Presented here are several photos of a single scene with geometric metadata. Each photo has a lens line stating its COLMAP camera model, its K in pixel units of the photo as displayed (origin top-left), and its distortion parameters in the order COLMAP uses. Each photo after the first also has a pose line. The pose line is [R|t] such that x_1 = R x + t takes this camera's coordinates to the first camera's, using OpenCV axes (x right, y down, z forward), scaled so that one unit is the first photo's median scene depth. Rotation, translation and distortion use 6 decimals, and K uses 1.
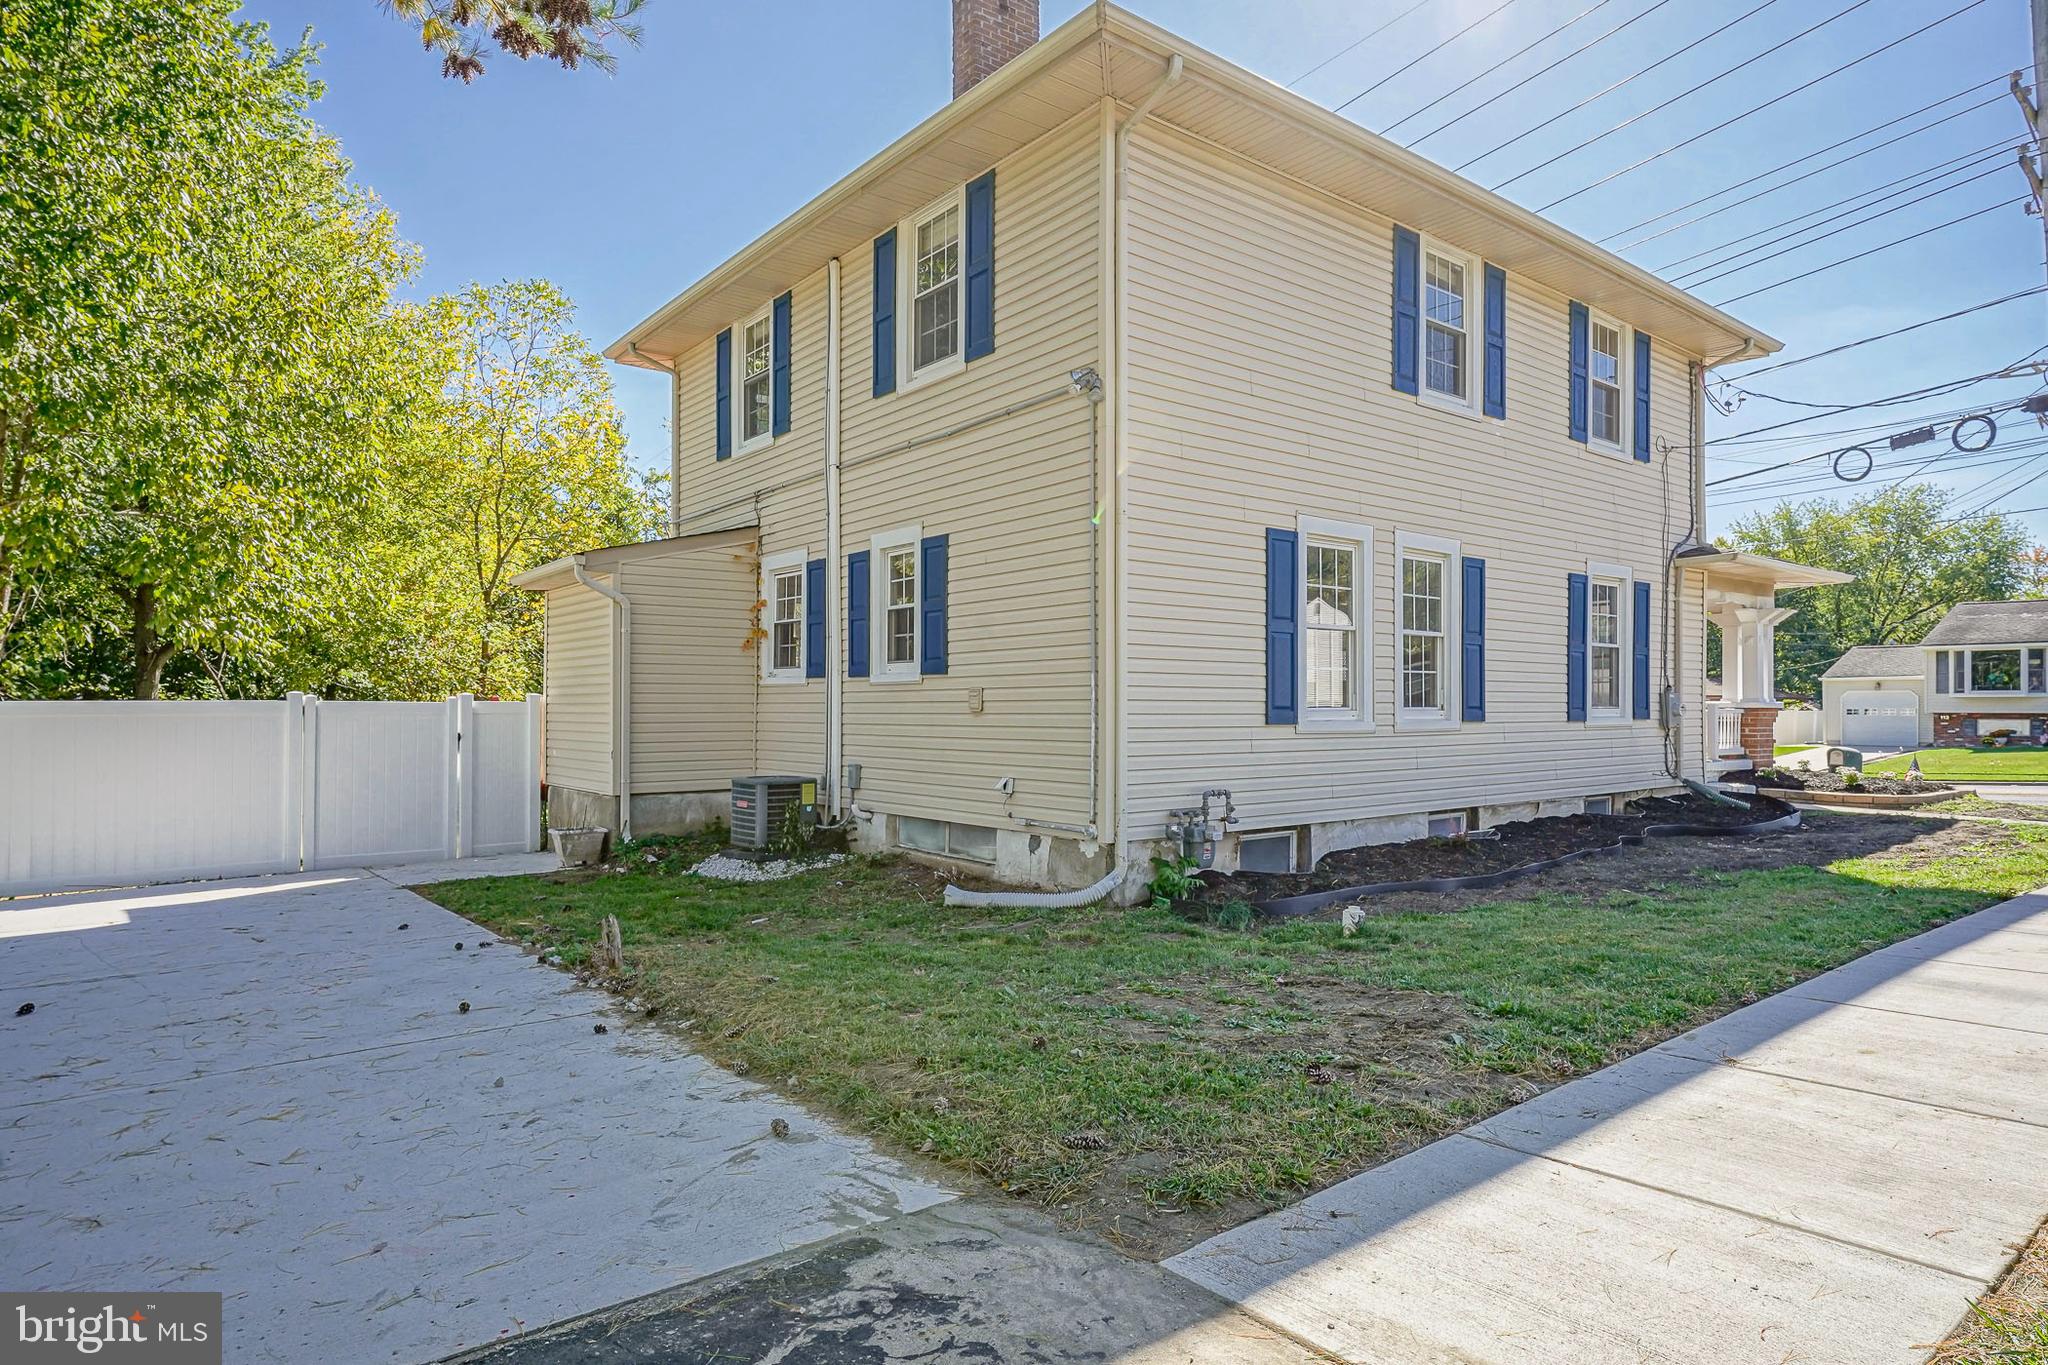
lens RADIAL K [[969.5, 0, 1022.8], [0, 969.5, 737.9], [0, 0, 1]] dist [-0.001478, 0.002301]
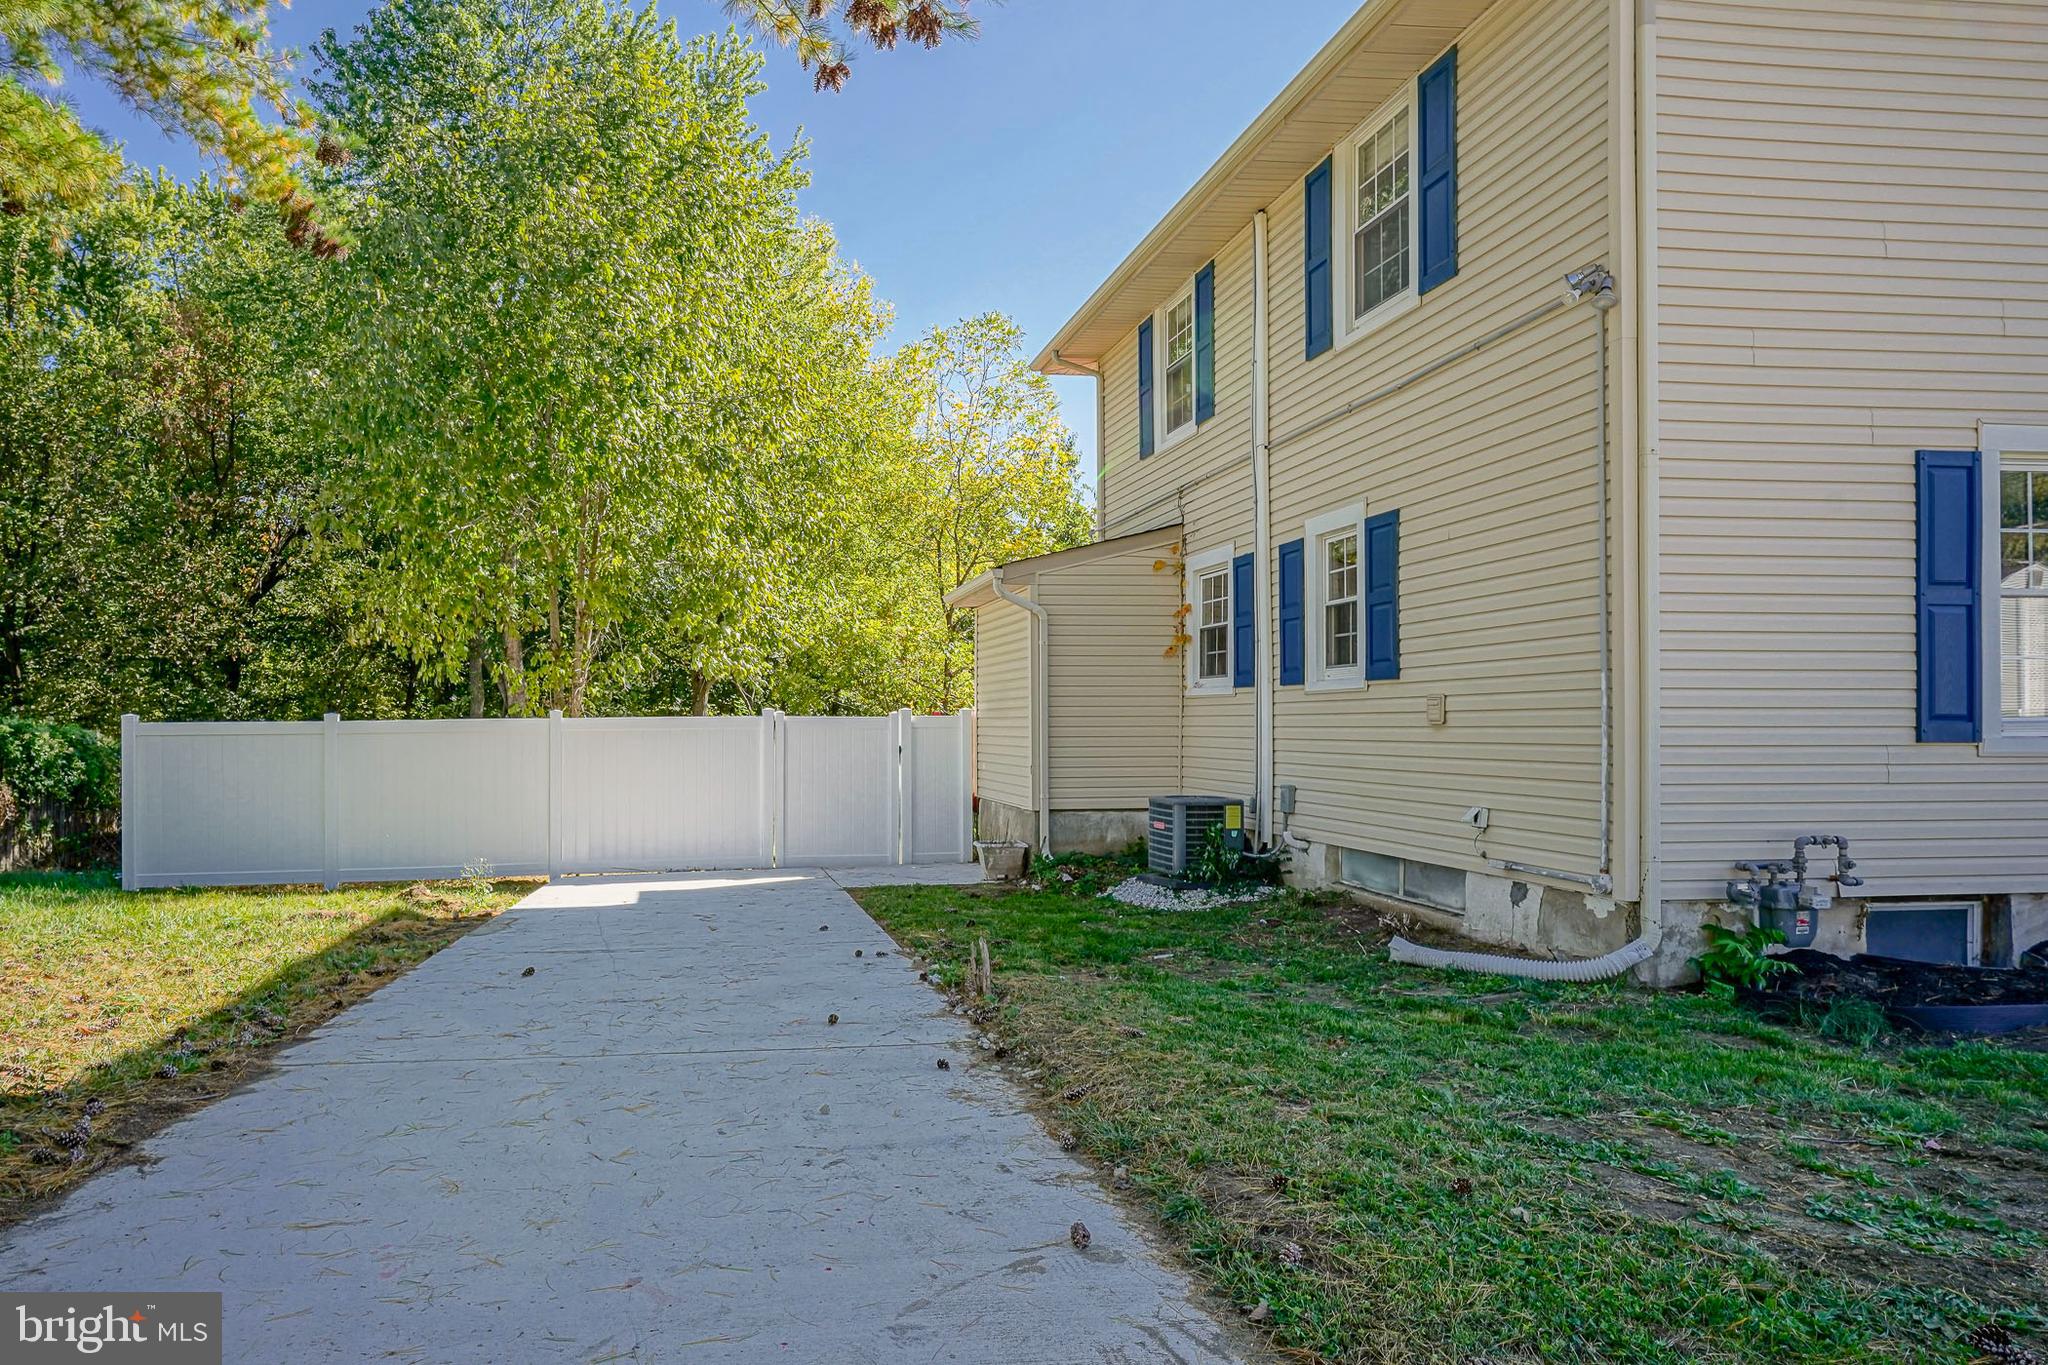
lens RADIAL K [[969.5, 0, 1022.8], [0, 969.5, 737.9], [0, 0, 1]] dist [-0.001478, 0.002301]
pose [[0.870389, 0.002705, -0.492358, 0.052778], [-0.011106, 0.999838, -0.014142, -0.000404], [0.492240, 0.017777, 0.870278, 0.133529]]
